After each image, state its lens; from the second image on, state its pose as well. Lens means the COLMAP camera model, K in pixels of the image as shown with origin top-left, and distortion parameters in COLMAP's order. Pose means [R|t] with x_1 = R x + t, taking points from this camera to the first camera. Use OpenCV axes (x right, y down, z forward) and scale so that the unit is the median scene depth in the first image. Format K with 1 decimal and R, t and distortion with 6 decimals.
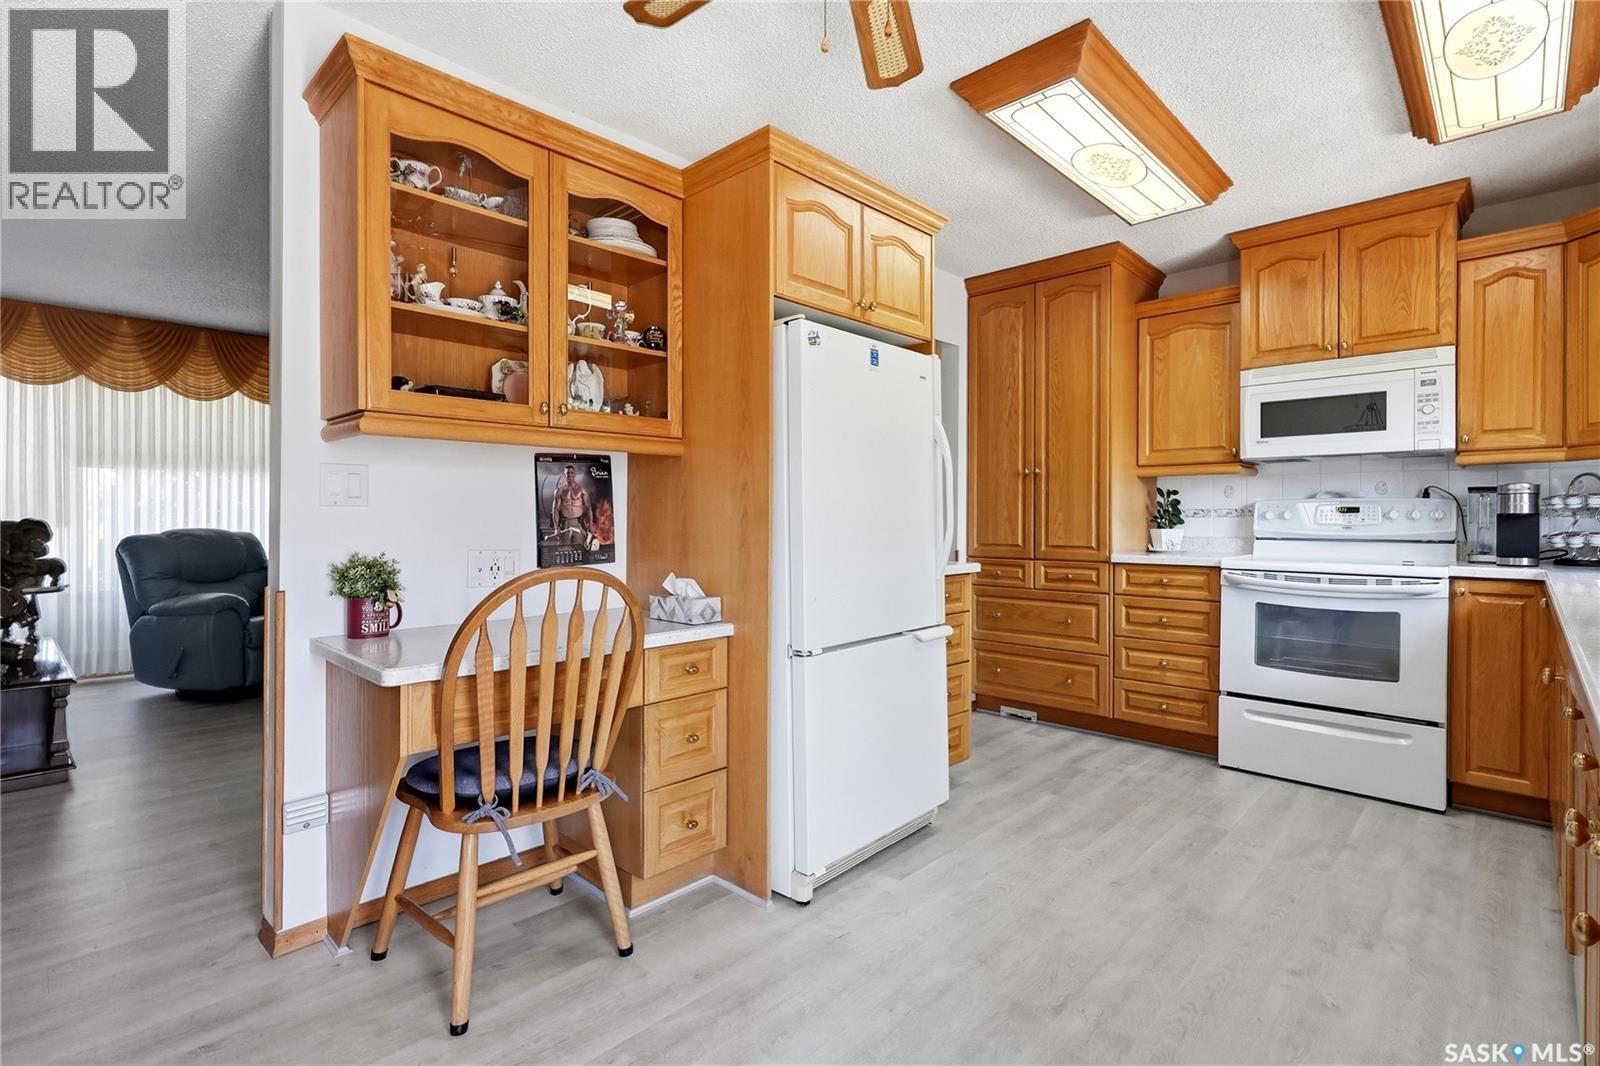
lens RADIAL K [[747.5, 0, 800.1], [0, 747.5, 524.8], [0, 0, 1]] dist [0.000312, 0.000035]
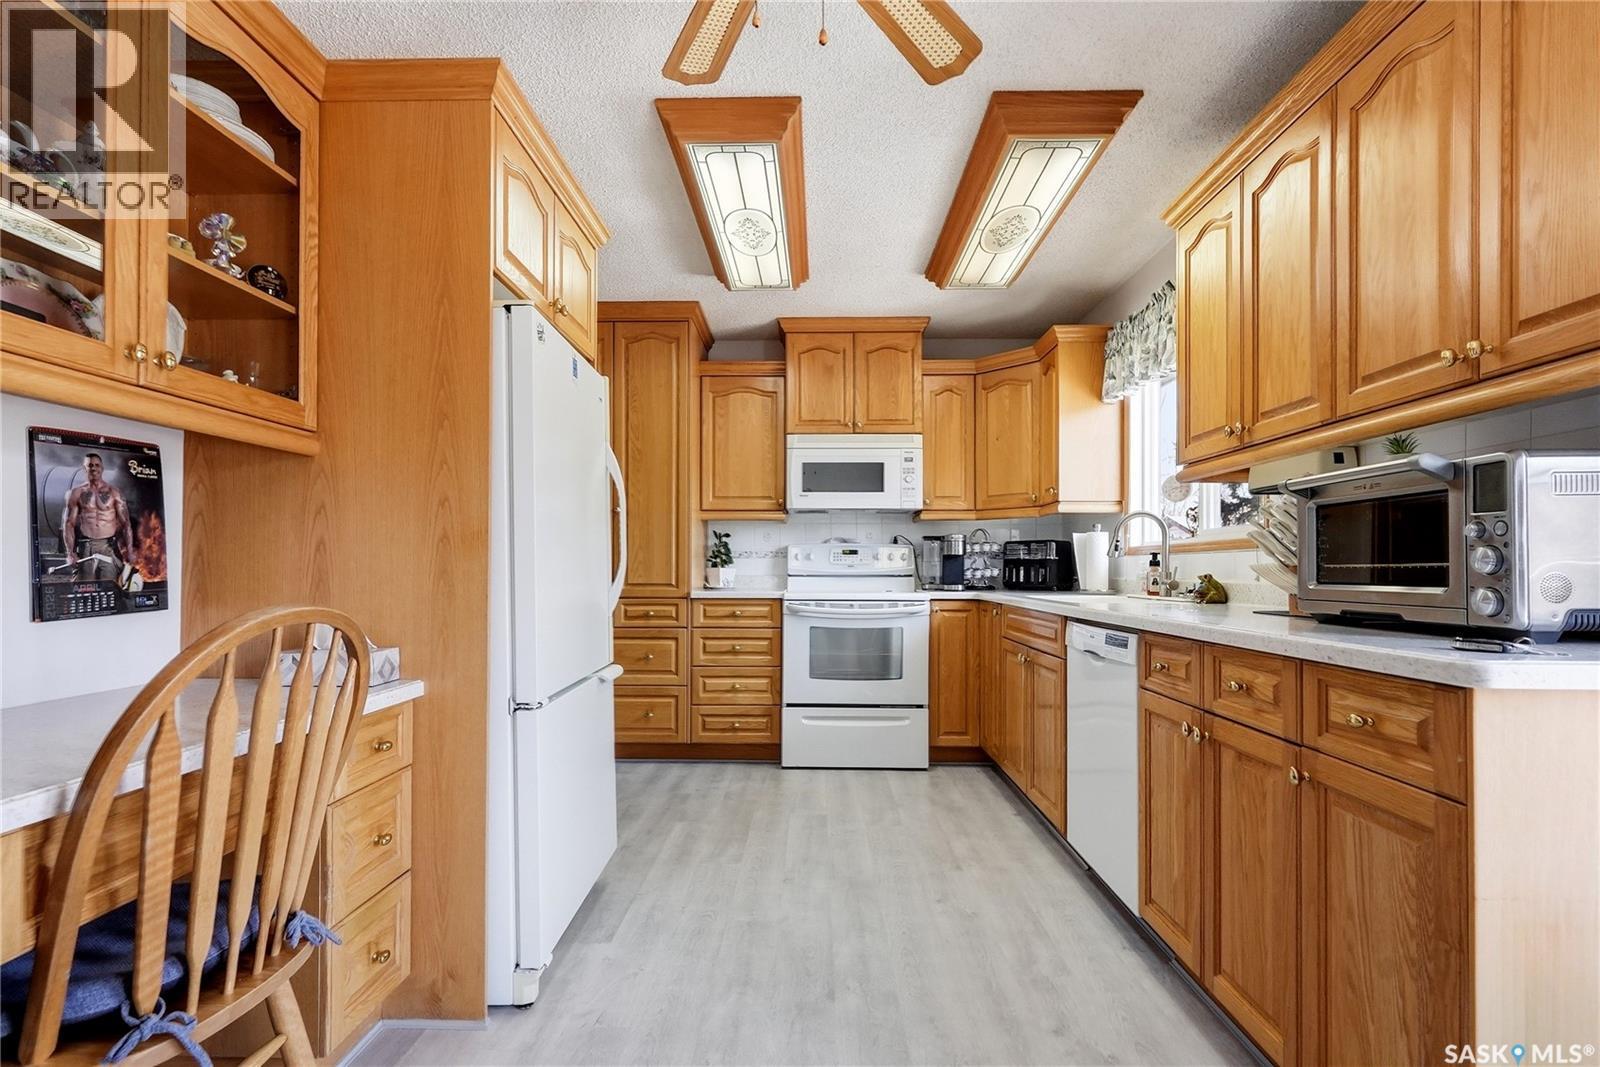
lens RADIAL K [[750.8, 0, 798.5], [0, 750.8, 569.3], [0, 0, 1]] dist [-0.000268, -0.000051]
pose [[0.735610, 0.000053, 0.677405, -0.246541], [0.003509, 0.999986, -0.003890, 0.016881], [-0.677396, 0.005239, 0.735600, 0.126133]]
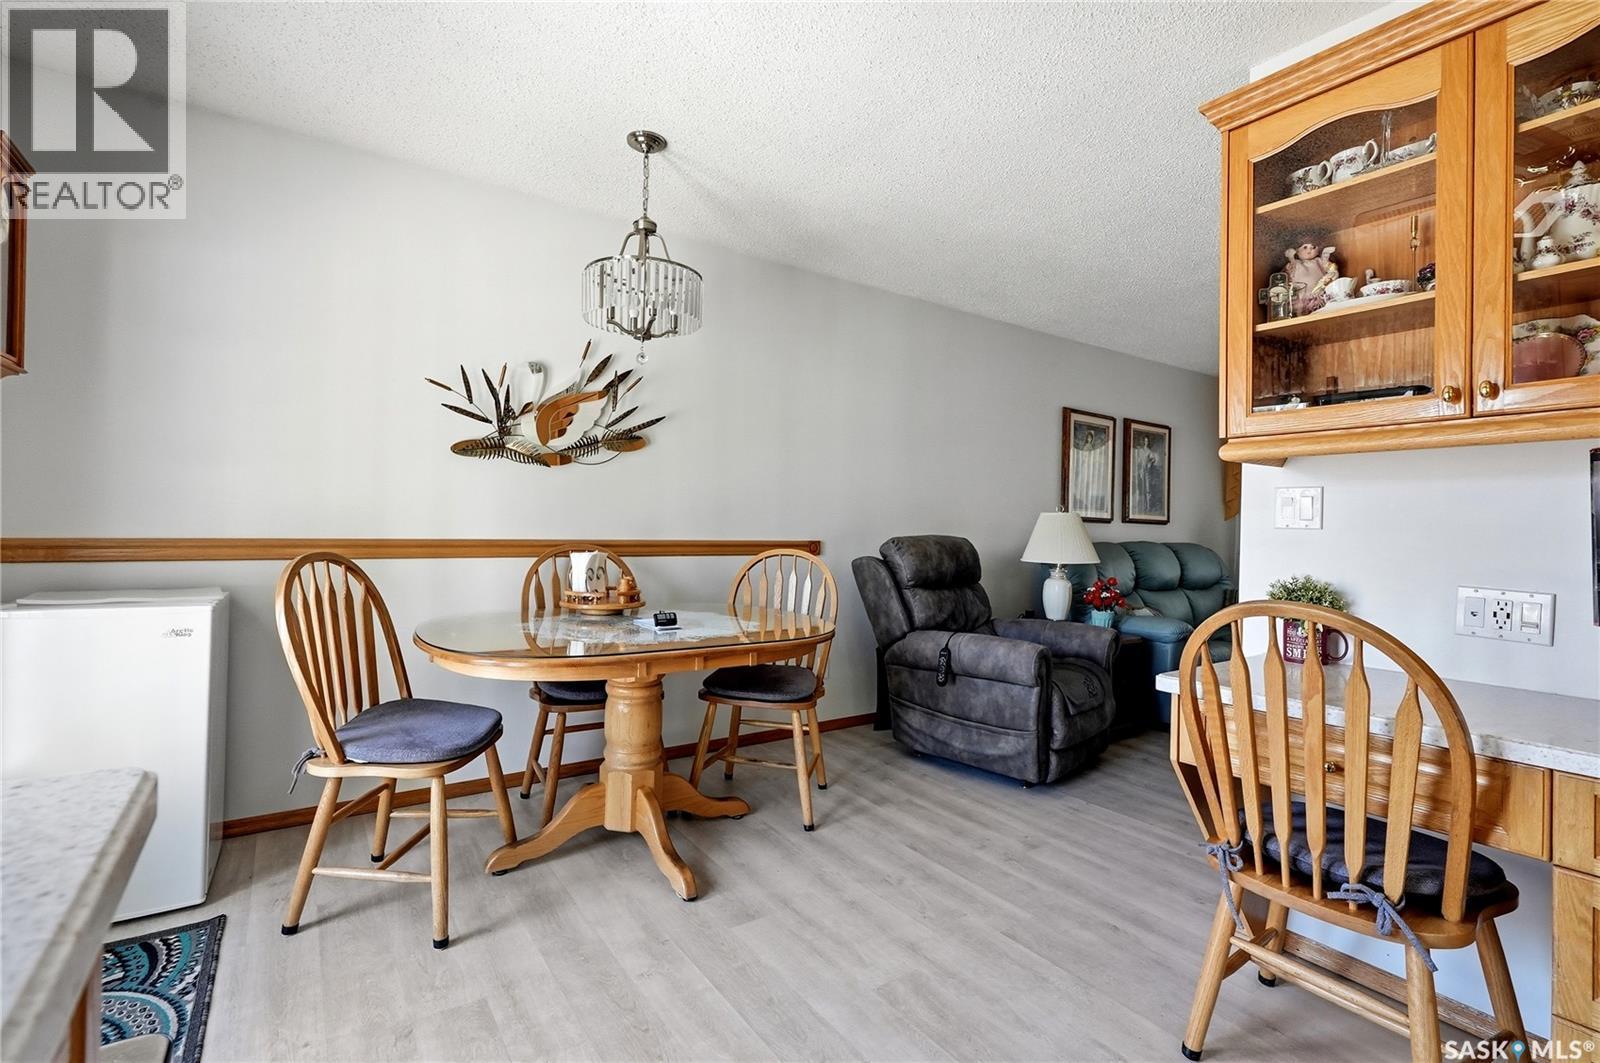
lens RADIAL K [[747.5, 0, 800.1], [0, 747.5, 523.3], [0, 0, 1]] dist [0.000312, 0.000035]
pose [[-0.202035, -0.007730, -0.979348, 0.338119], [-0.023942, 0.999709, -0.002952, -0.009459], [0.979086, 0.022851, -0.202162, 0.364526]]
